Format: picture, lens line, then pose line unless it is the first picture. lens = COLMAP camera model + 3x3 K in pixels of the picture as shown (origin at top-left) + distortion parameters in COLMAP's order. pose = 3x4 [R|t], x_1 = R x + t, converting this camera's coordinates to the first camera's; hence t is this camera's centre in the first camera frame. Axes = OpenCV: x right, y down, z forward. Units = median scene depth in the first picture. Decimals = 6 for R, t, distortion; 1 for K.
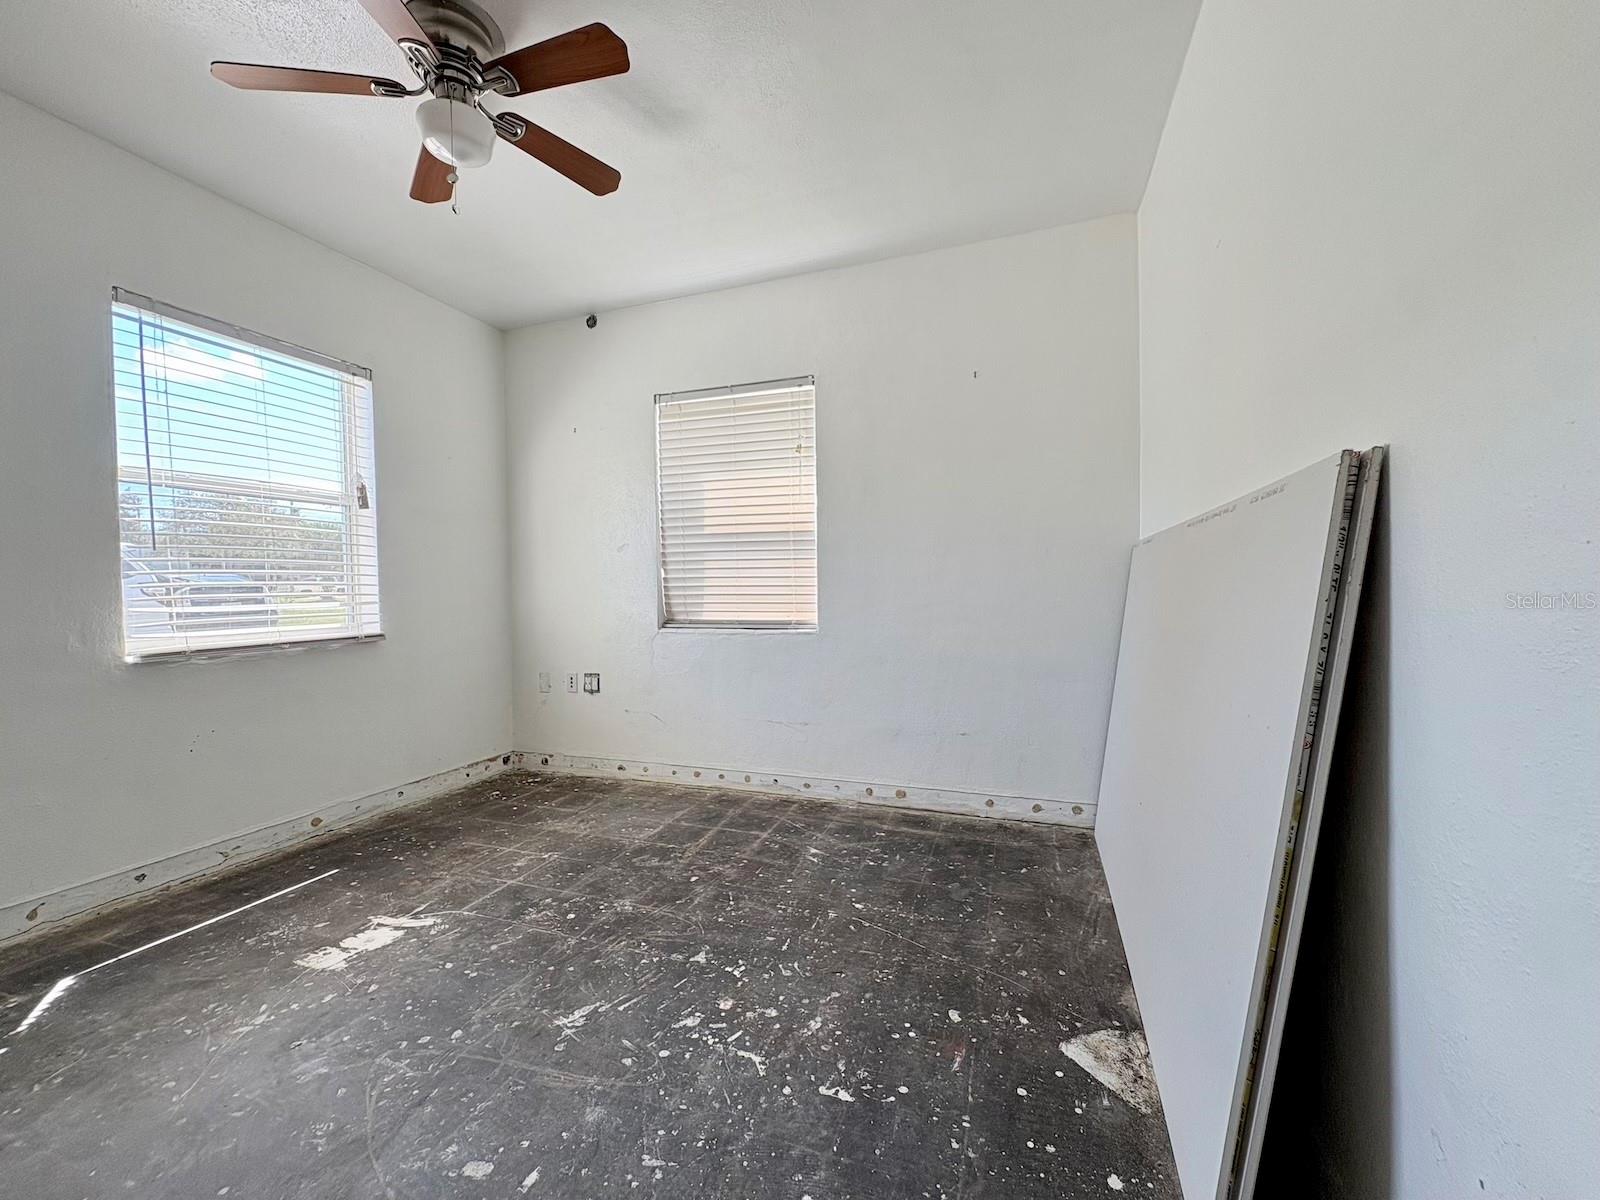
lens RADIAL K [[648.8, 0, 804.8], [0, 648.8, 597.3], [0, 0, 1]] dist [0.001972, -0.000875]
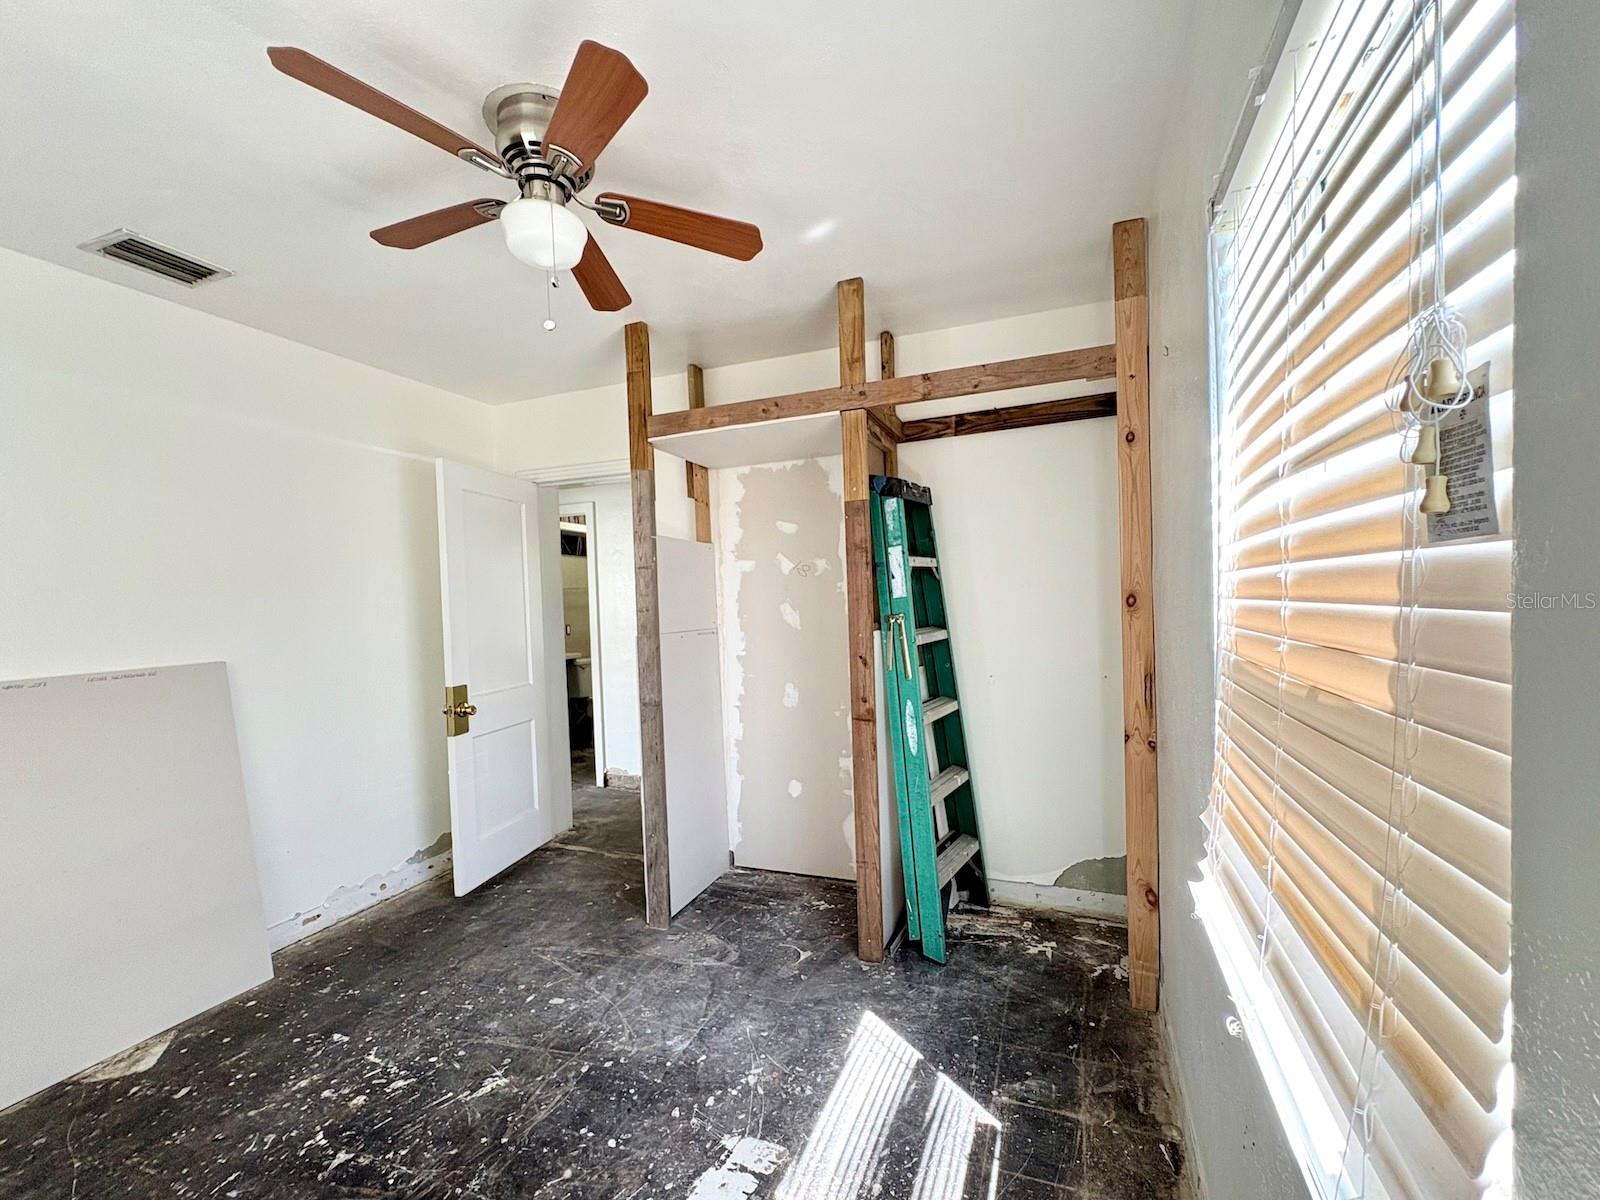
lens RADIAL K [[648.8, 0, 799.3], [0, 648.8, 608.2], [0, 0, 1]] dist [0.001972, -0.000875]
pose [[-0.998705, 0.045222, 0.023316, -0.991317], [0.045902, 0.998509, 0.029535, -0.244952], [-0.021945, 0.030567, -0.999292, 2.160812]]
